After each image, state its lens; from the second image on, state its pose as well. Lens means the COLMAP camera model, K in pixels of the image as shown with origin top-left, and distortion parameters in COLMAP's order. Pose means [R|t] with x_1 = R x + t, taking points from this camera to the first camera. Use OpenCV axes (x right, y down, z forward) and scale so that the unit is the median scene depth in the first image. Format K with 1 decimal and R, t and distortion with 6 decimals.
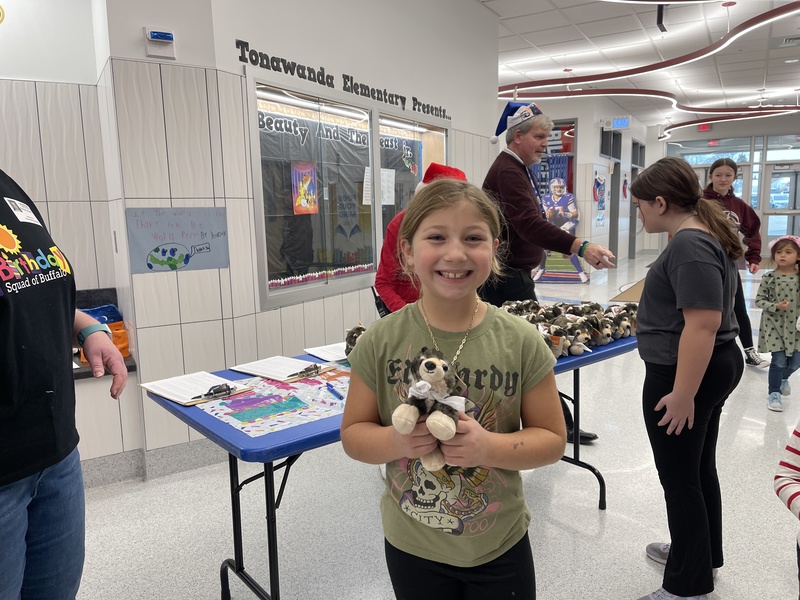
lens RADIAL K [[608.2, 0, 405.1], [0, 608.2, 298.8], [0, 0, 1]] dist [0.002865, -0.025827]
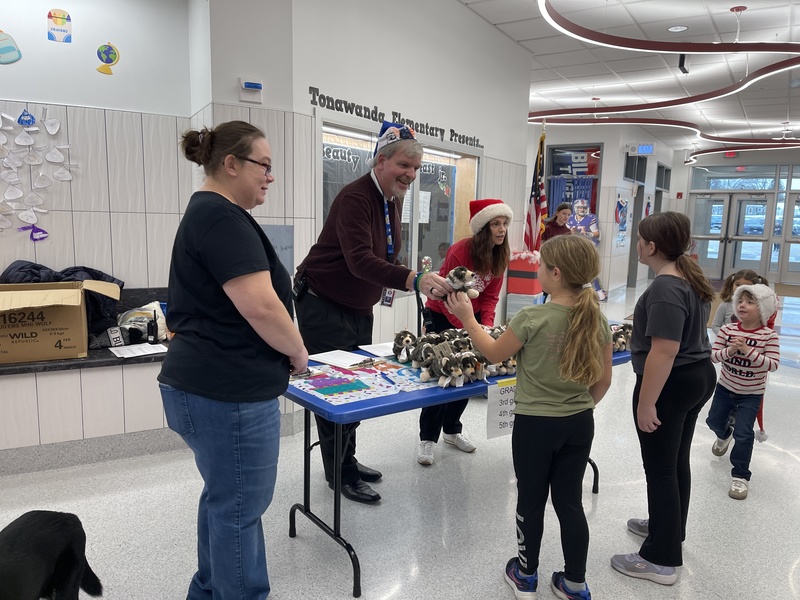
lens RADIAL K [[608.2, 0, 393.7], [0, 608.2, 302.8], [0, 0, 1]] dist [0.002865, -0.025827]
pose [[0.997309, 0.052664, -0.051002, -0.022695], [-0.052772, 0.998606, -0.000777, -0.005539], [0.050890, 0.003467, 0.998698, -0.158079]]
